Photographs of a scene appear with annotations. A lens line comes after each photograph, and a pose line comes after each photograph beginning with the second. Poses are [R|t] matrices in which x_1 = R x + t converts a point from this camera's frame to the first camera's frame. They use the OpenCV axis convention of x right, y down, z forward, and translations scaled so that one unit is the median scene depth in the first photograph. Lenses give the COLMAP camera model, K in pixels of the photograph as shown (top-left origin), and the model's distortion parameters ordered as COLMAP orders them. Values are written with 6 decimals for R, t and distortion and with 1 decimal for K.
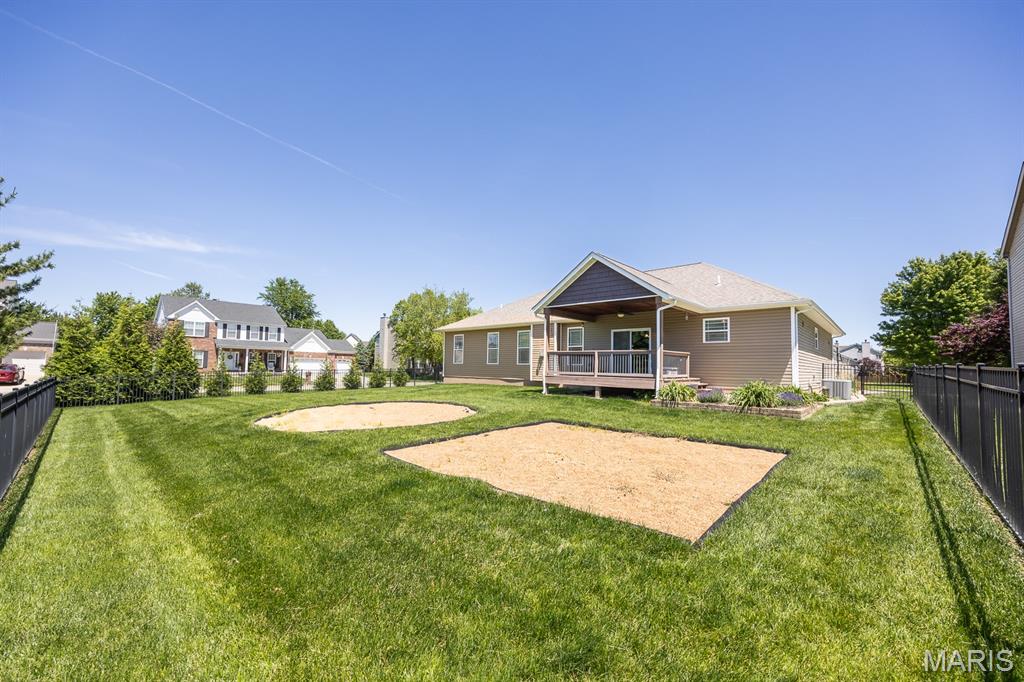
lens RADIAL K [[393.5, 0, 512.0], [0, 393.5, 341.0], [0, 0, 1]] dist [-0.000327, -0.000018]
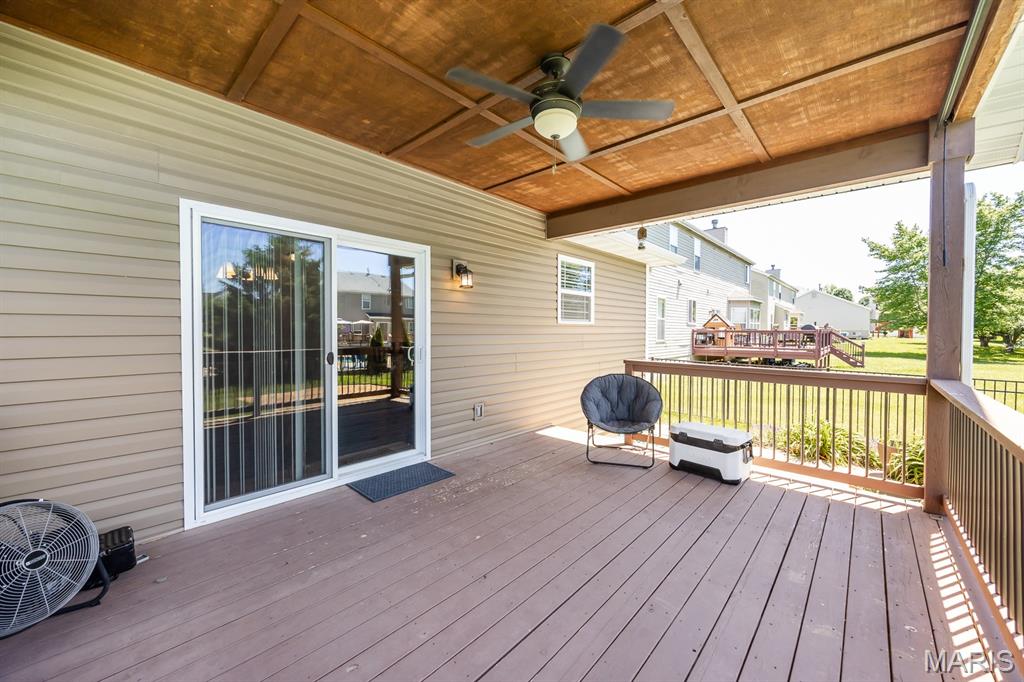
lens RADIAL K [[393.5, 0, 512.0], [0, 393.5, 341.0], [0, 0, 1]] dist [-0.000327, -0.000018]
pose [[-0.003464, -0.041455, 0.999134, 0.116199], [-0.059301, 0.997391, 0.041177, 0.007086], [-0.998234, -0.059107, -0.005913, 0.889506]]
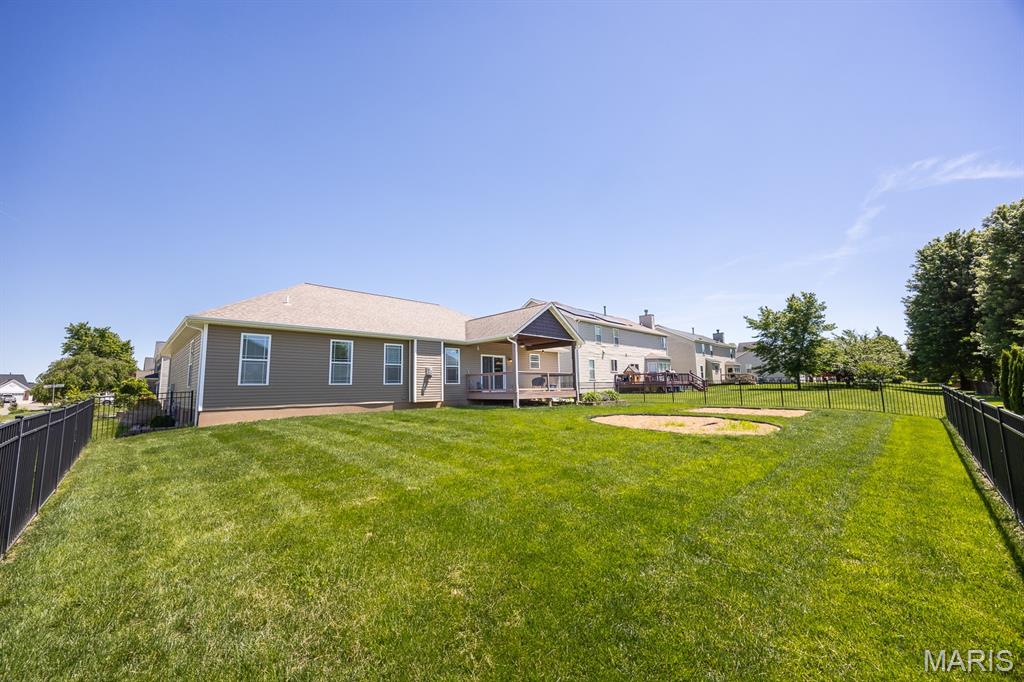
lens RADIAL K [[416.4, 0, 510.8], [0, 416.4, 335.2], [0, 0, 1]] dist [-0.000257, -0.000100]
pose [[0.053790, 0.108684, 0.992620, -1.021818], [-0.049490, 0.993128, -0.106058, 0.044775], [-0.997325, -0.043419, 0.058799, 0.840089]]
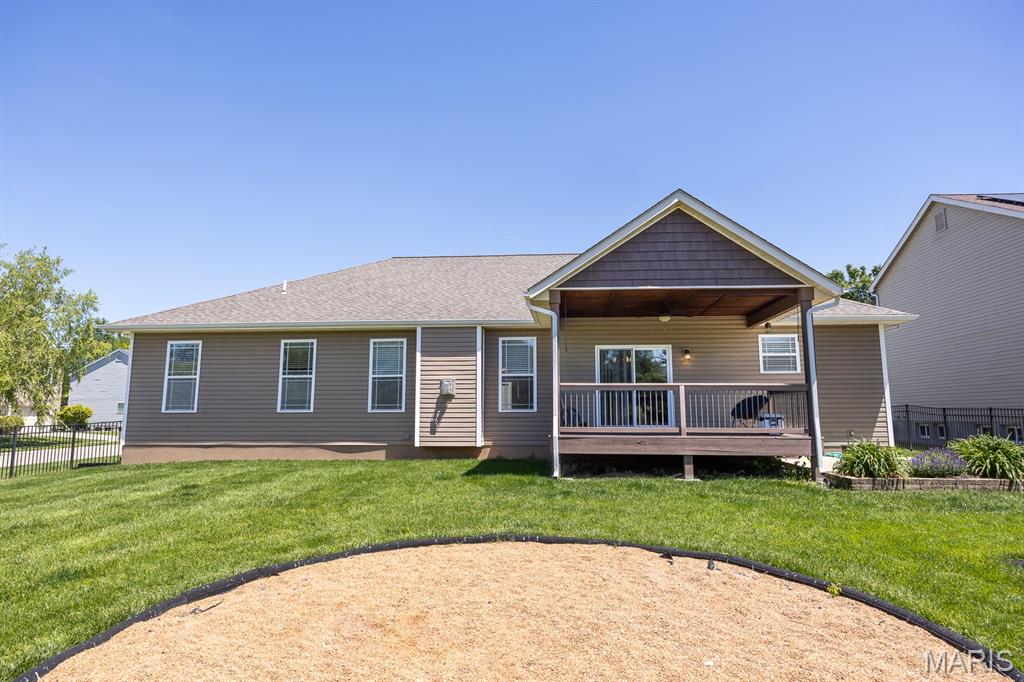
lens RADIAL K [[592.1, 0, 509.6], [0, 592.1, 321.7], [0, 0, 1]] dist [-0.001171, -0.000189]
pose [[0.798646, 0.076473, 0.596922, -0.335091], [-0.025716, 0.995324, -0.093108, 0.017909], [-0.601251, 0.059010, 0.796878, 0.419373]]
